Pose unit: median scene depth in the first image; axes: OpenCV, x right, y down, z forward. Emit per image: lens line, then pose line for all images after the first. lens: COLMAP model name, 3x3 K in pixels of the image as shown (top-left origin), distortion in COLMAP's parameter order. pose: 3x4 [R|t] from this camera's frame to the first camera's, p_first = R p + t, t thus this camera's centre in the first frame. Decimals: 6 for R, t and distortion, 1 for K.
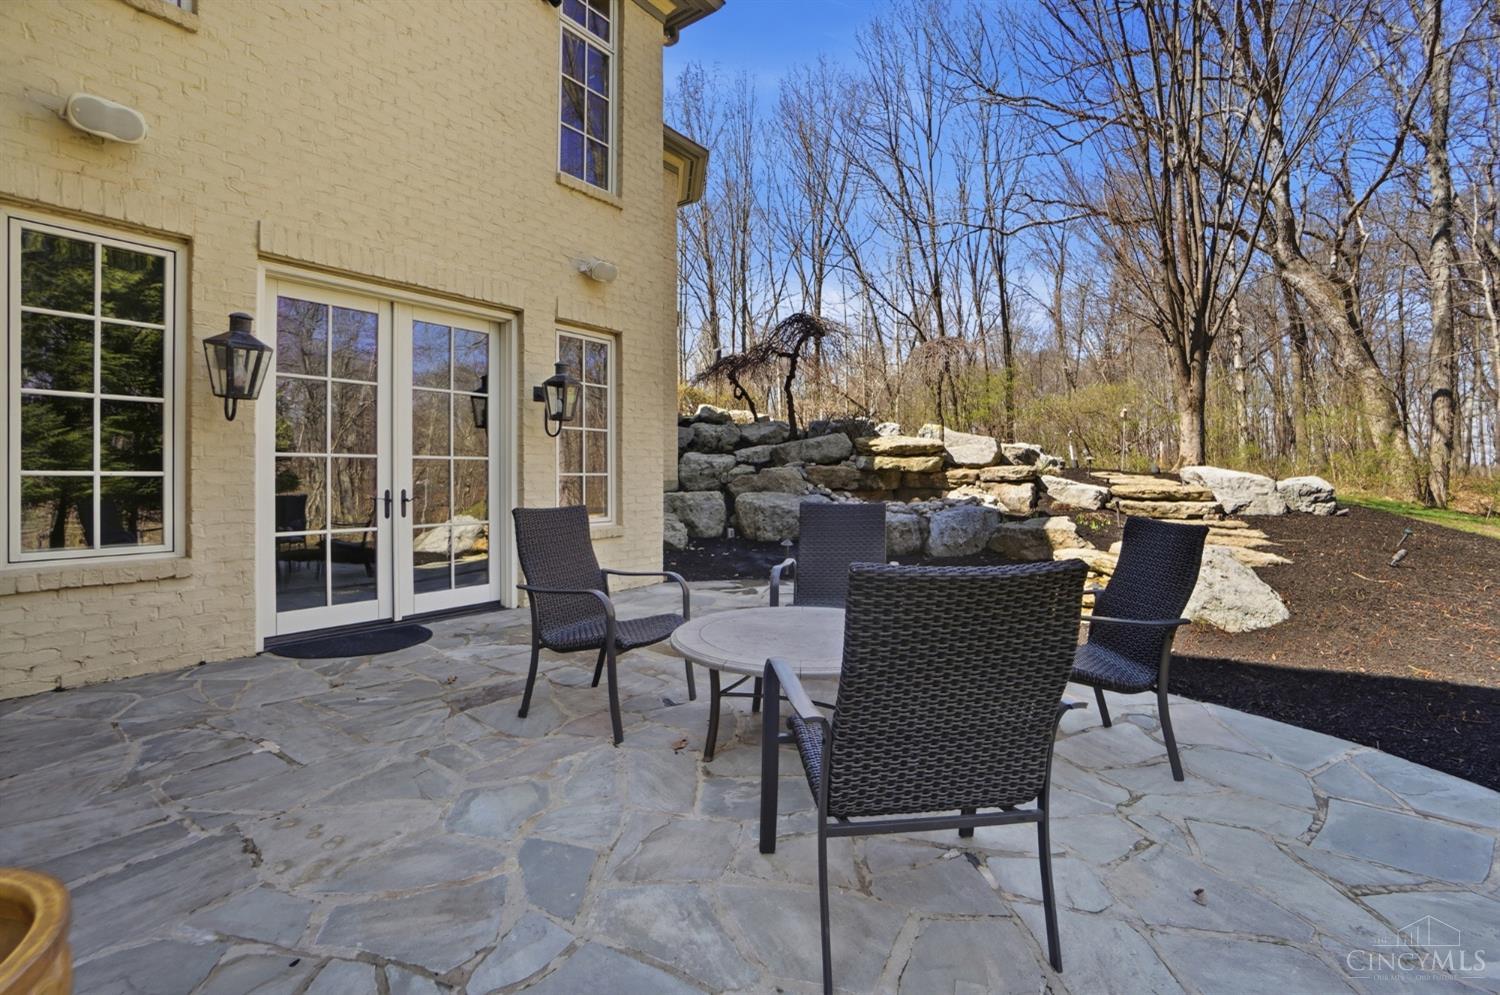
lens RADIAL K [[666.8, 0, 754.0], [0, 666.8, 491.9], [0, 0, 1]] dist [-0.044953, 0.013082]
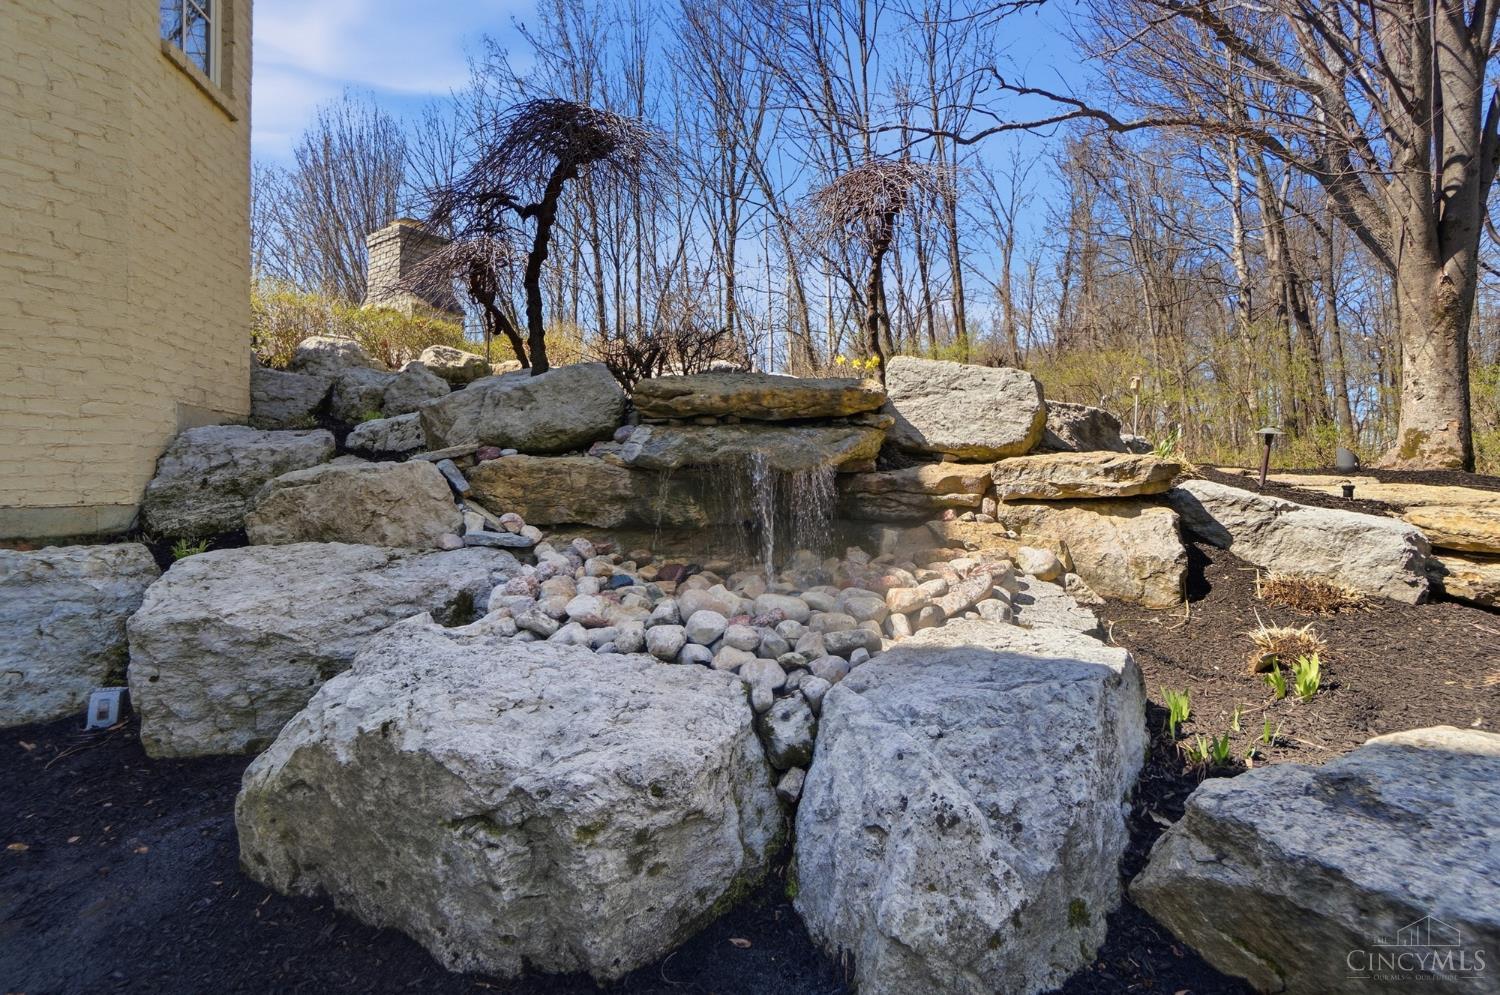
lens RADIAL K [[666.8, 0, 745.5], [0, 666.8, 494.4], [0, 0, 1]] dist [-0.044953, 0.013082]
pose [[0.997370, -0.010523, 0.071715, 0.190743], [0.009904, 0.999911, 0.008971, -0.022390], [-0.071803, -0.008237, 0.997385, 0.668909]]
